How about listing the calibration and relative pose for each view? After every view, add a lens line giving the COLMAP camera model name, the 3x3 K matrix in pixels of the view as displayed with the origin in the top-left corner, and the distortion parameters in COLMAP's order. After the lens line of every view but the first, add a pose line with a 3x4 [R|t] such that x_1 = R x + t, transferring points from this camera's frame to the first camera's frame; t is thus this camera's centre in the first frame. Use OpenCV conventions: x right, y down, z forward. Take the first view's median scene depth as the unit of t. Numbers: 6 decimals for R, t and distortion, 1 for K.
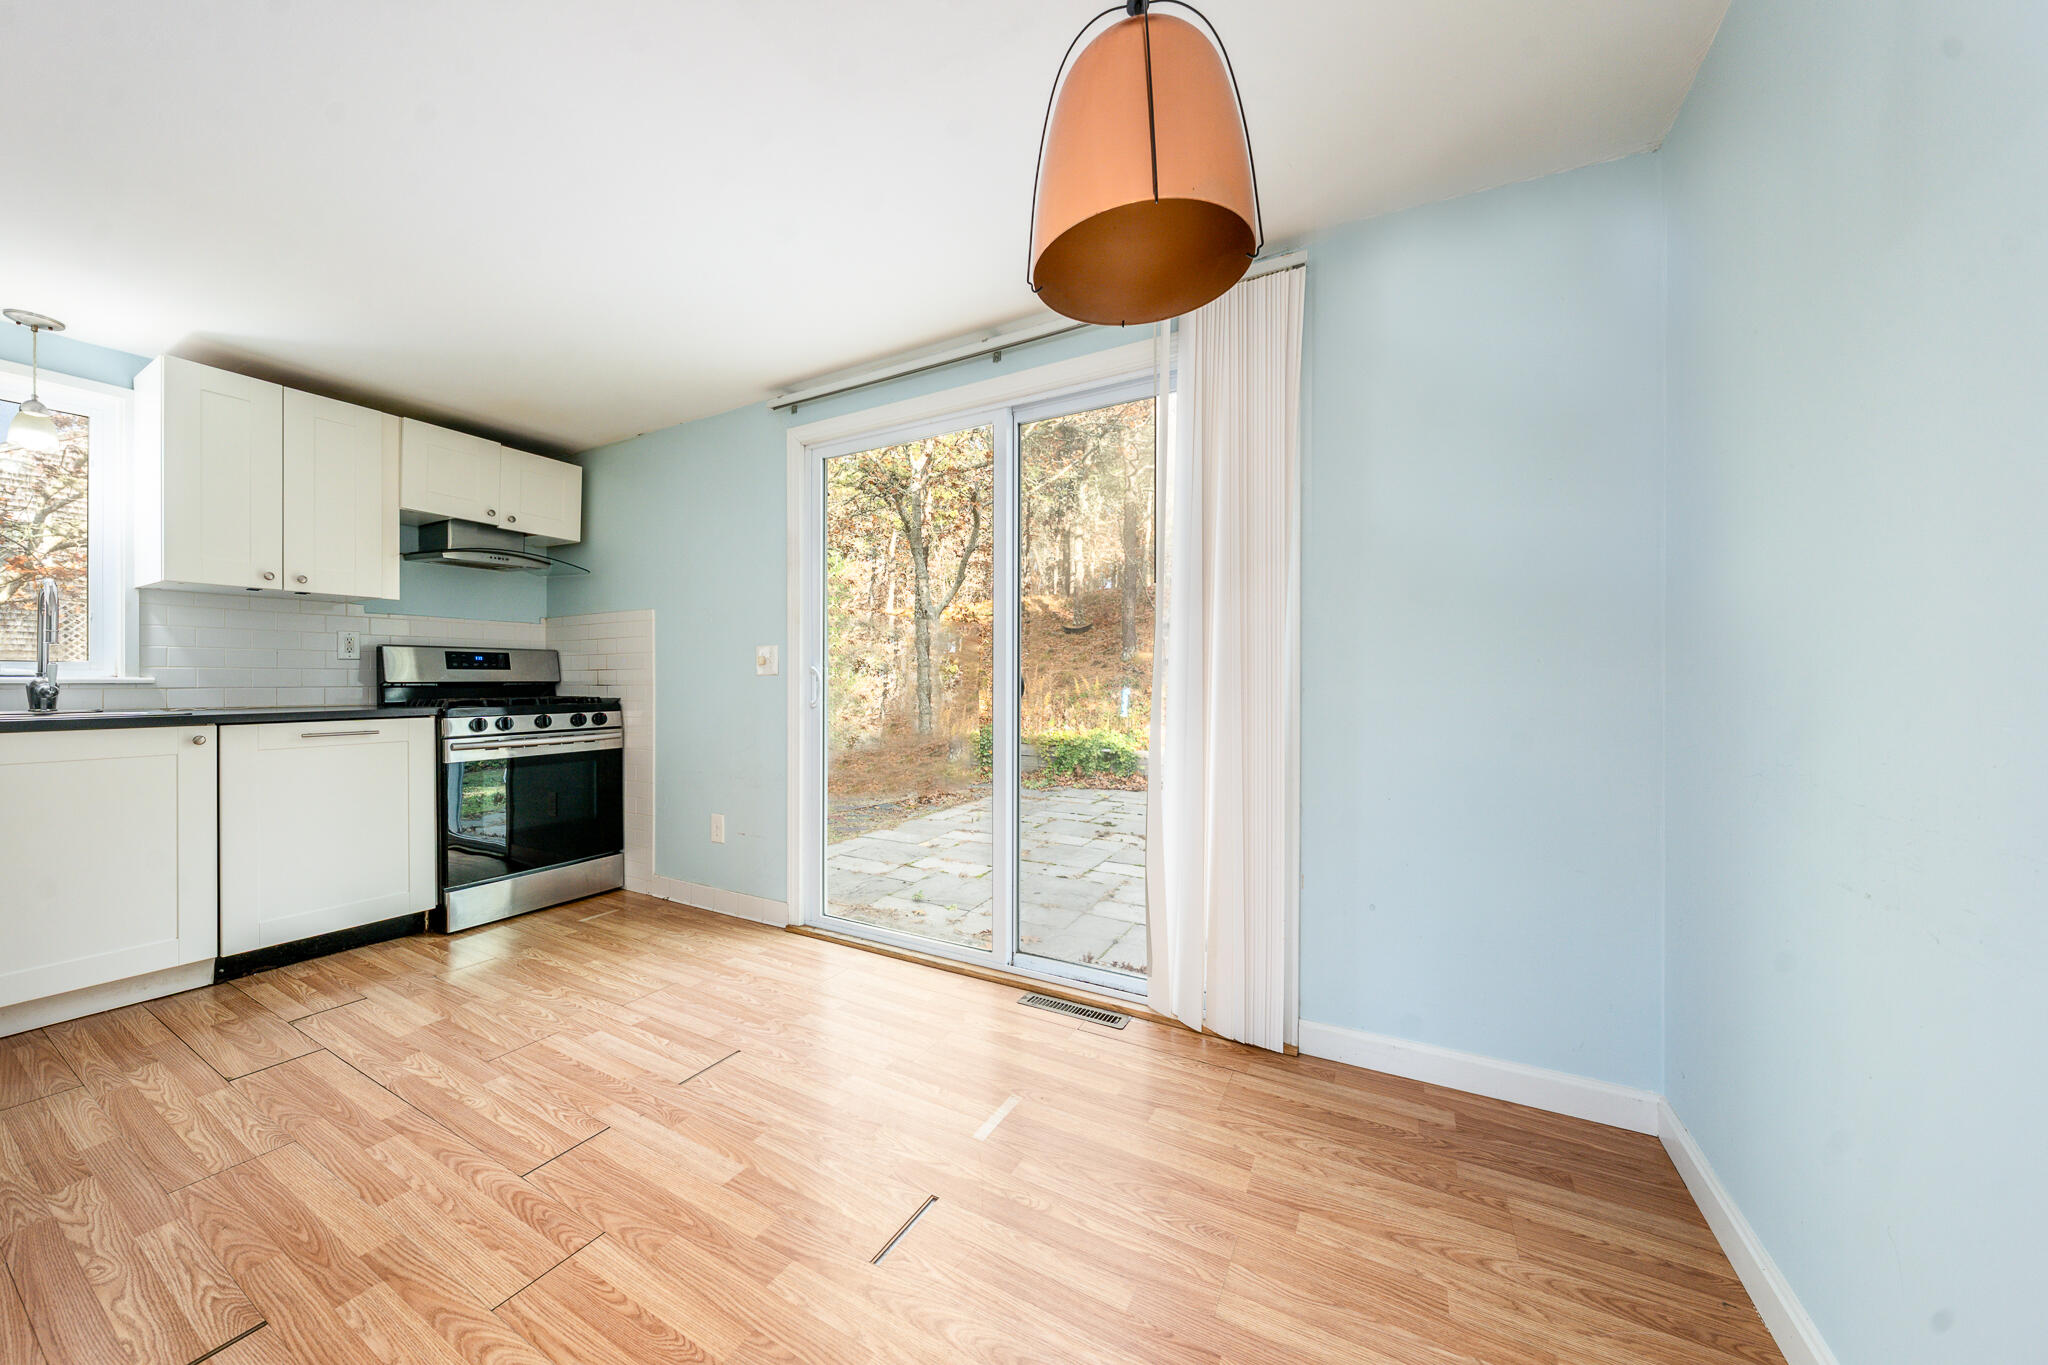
lens RADIAL K [[708.2, 0, 1024.0], [0, 708.2, 682.5], [0, 0, 1]] dist [-0.000539, 0.000049]
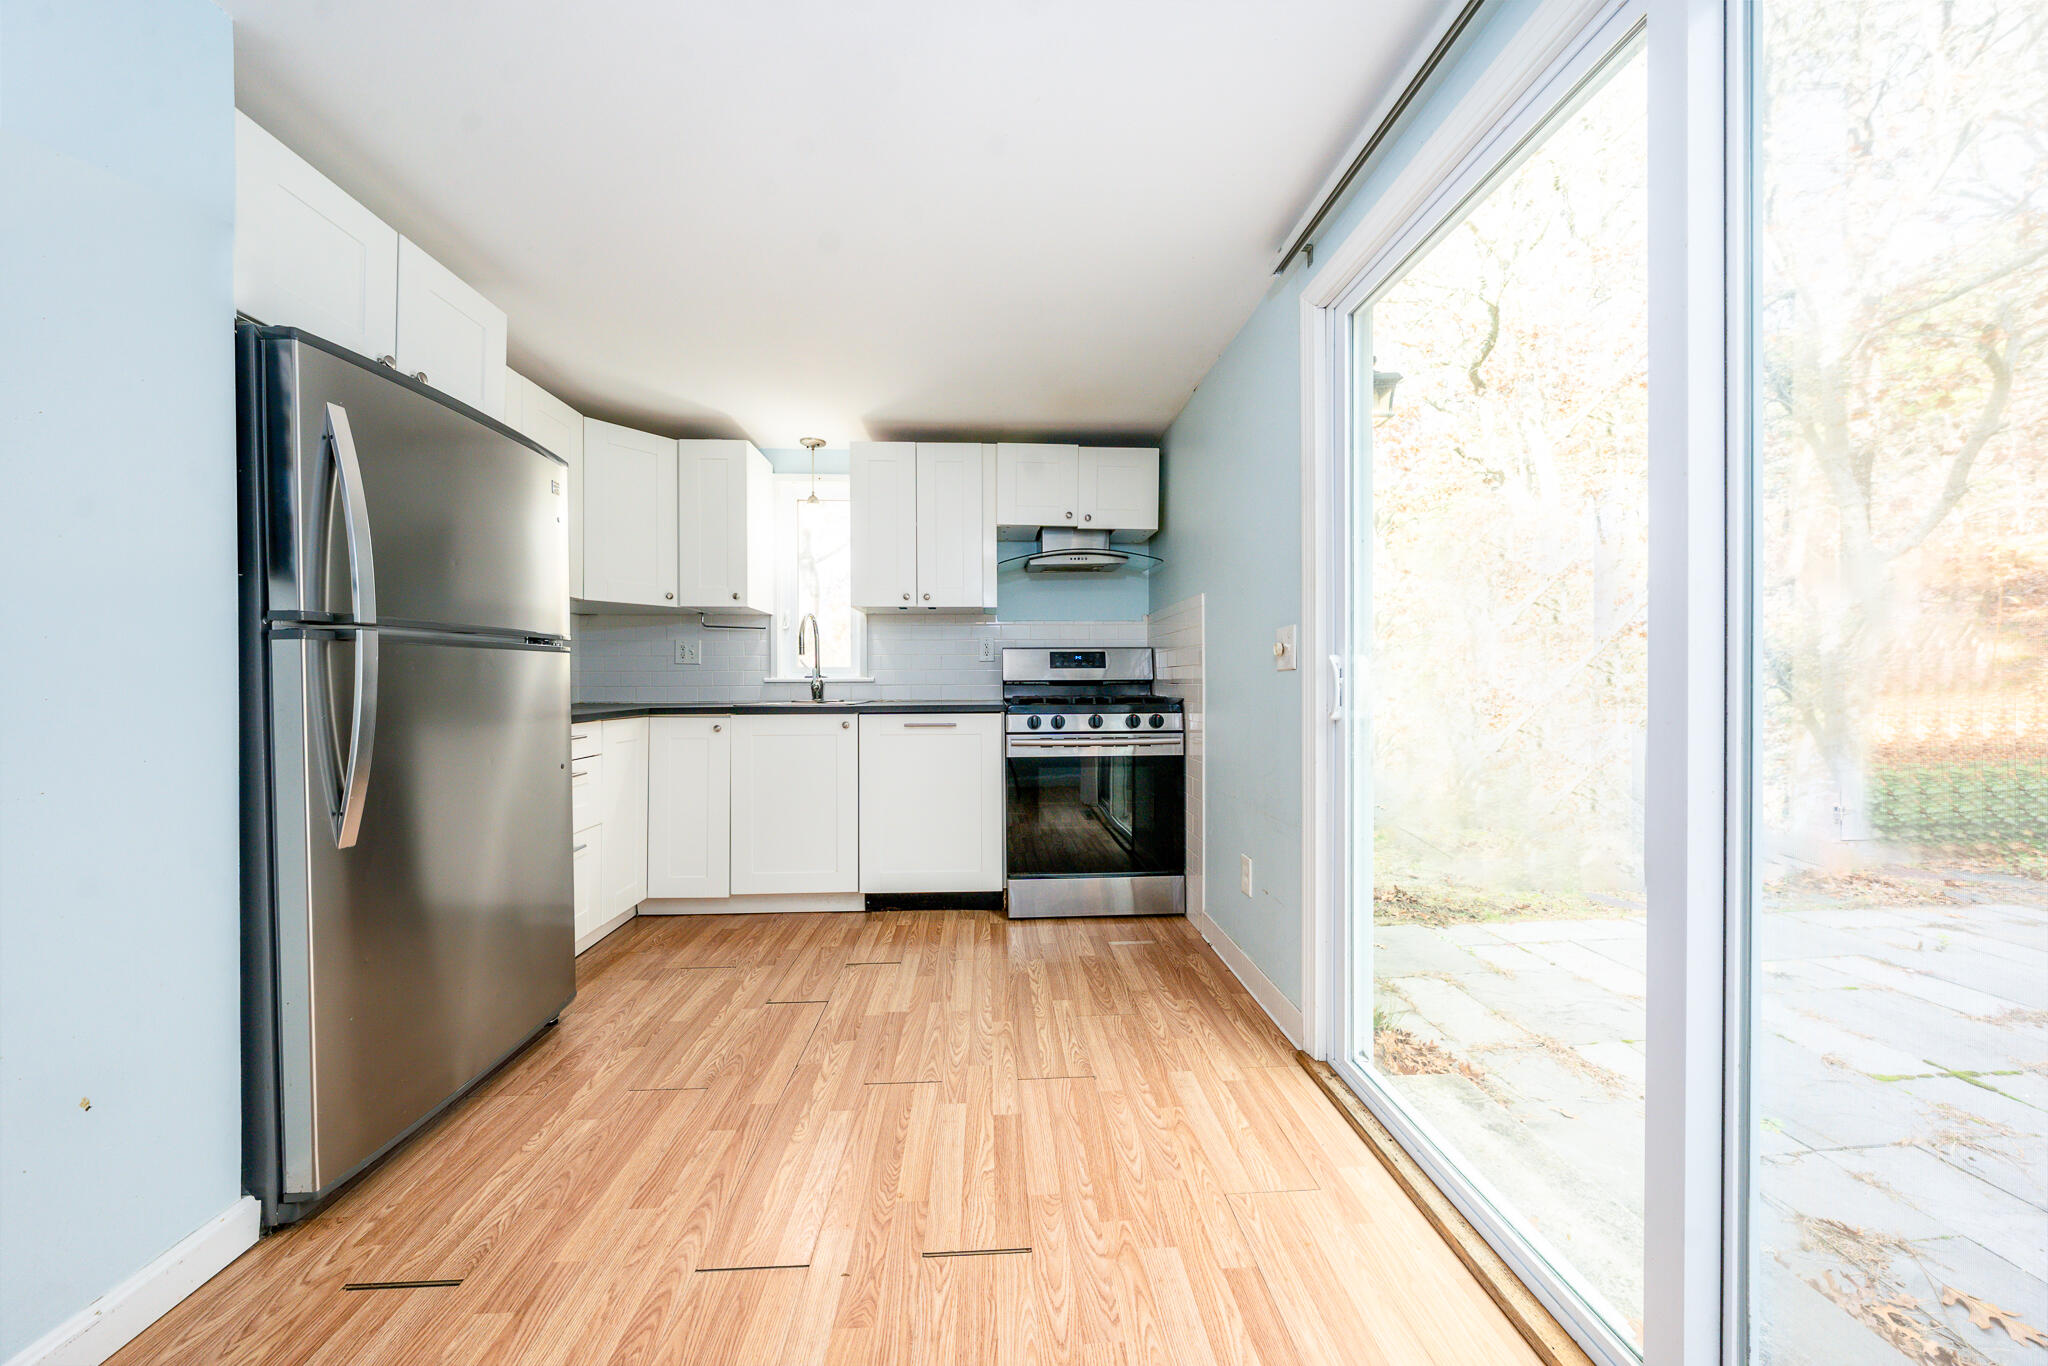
lens RADIAL K [[708.2, 0, 1024.0], [0, 708.2, 683.0], [0, 0, 1]] dist [-0.000539, 0.000049]
pose [[0.507032, 0.002791, -0.861923, 0.106853], [0.001536, 0.999990, 0.004141, -0.001300], [0.861926, -0.003423, 0.507023, 0.472508]]
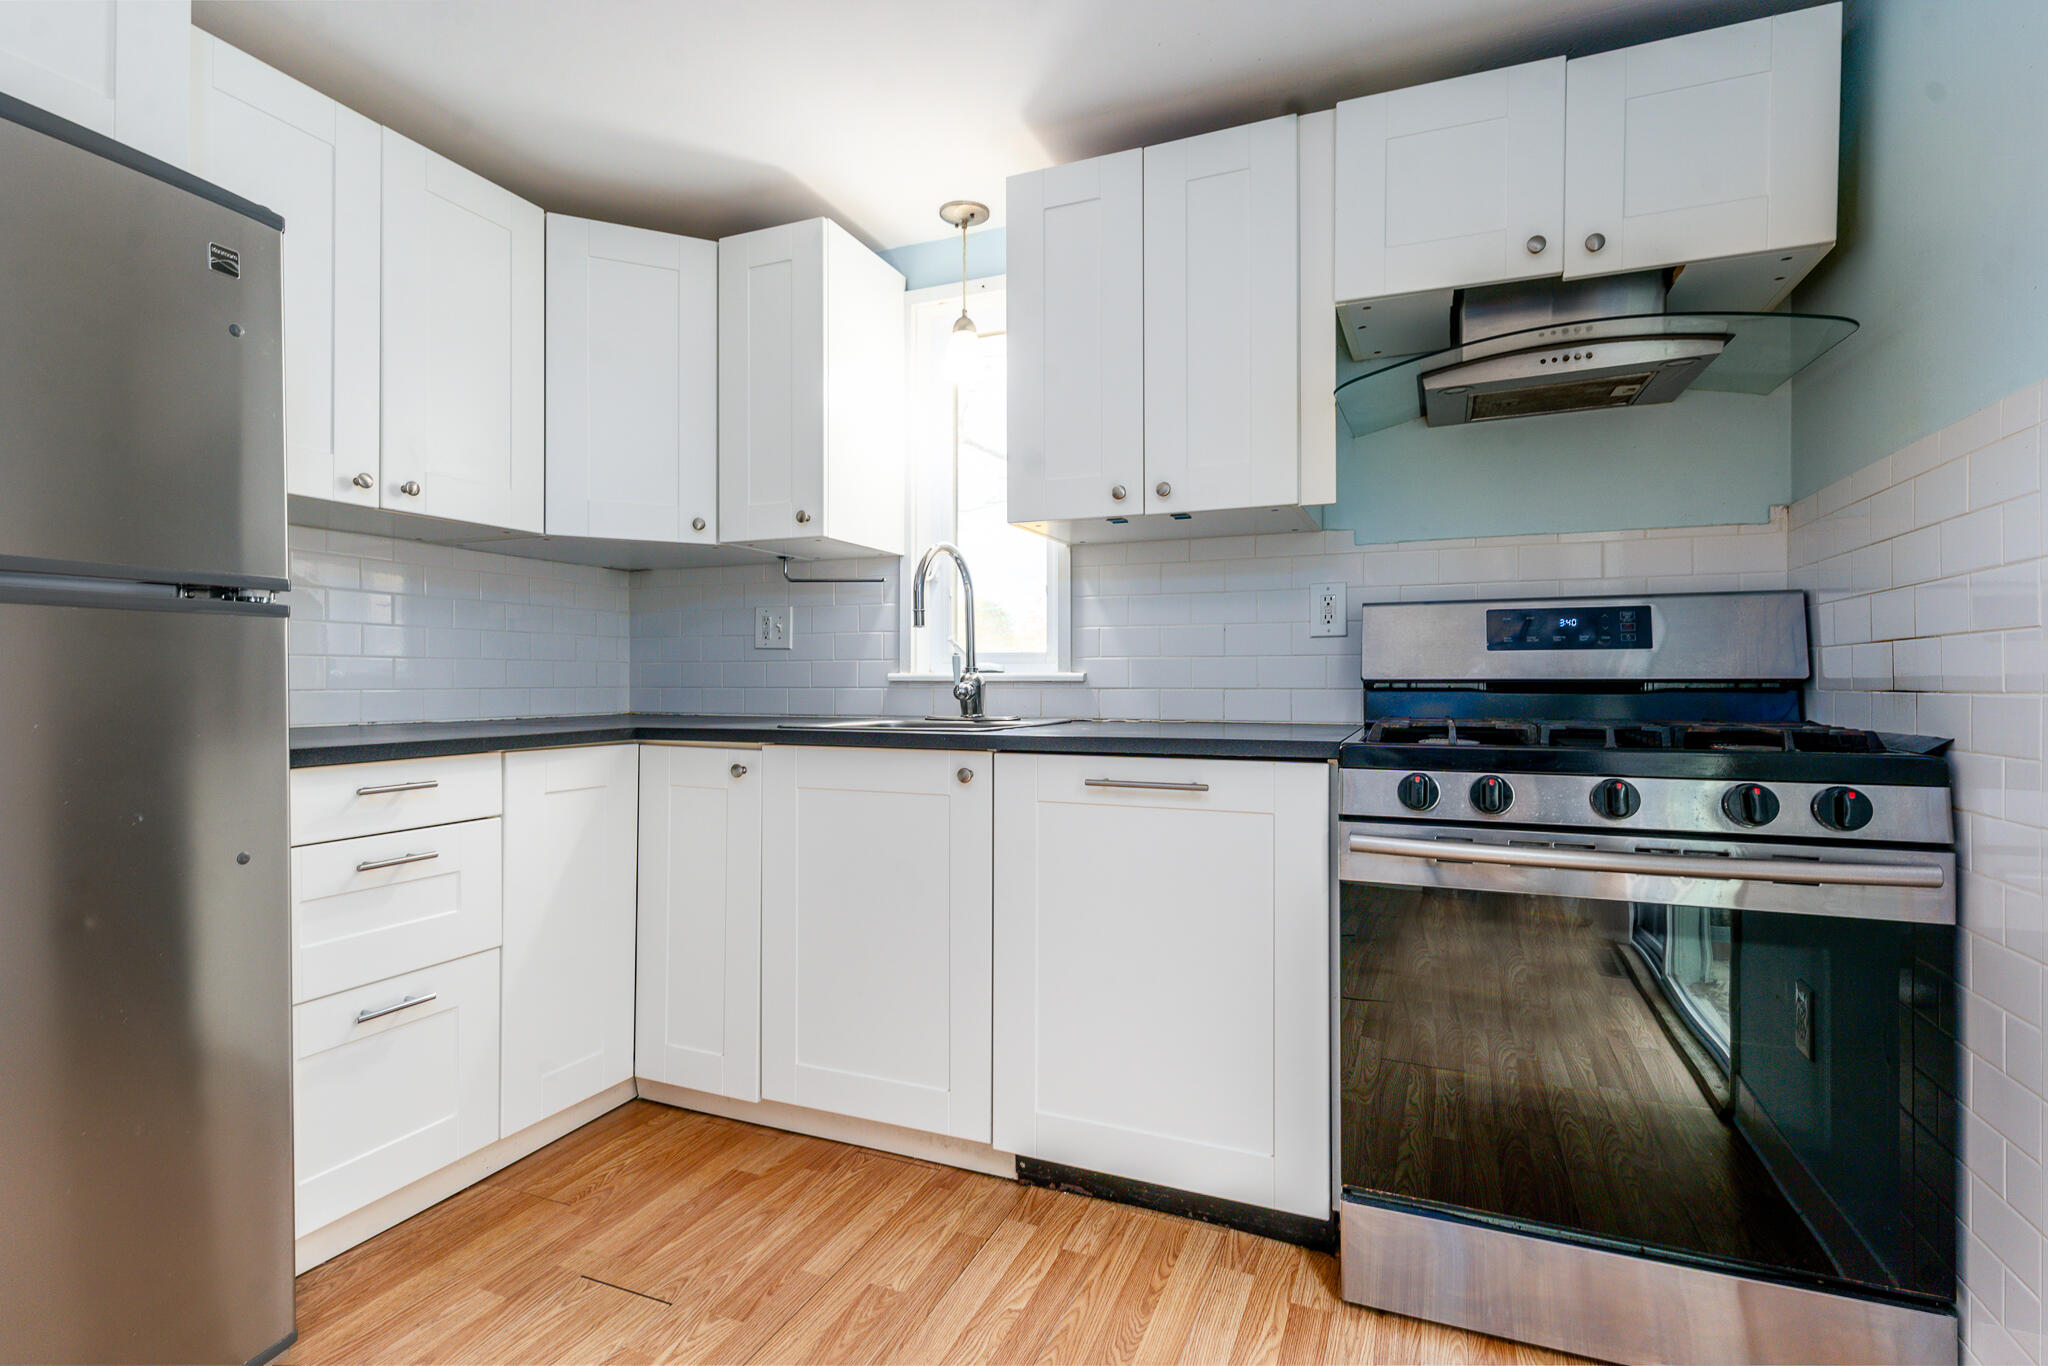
lens RADIAL K [[933.1, 0, 1015.6], [0, 933.1, 679.0], [0, 0, 1]] dist [-0.000272, 0.000066]
pose [[0.042209, -0.000843, -0.999108, -0.281087], [-0.002074, 0.999997, -0.000931, -0.000047], [0.999107, 0.002111, 0.042207, 0.770689]]
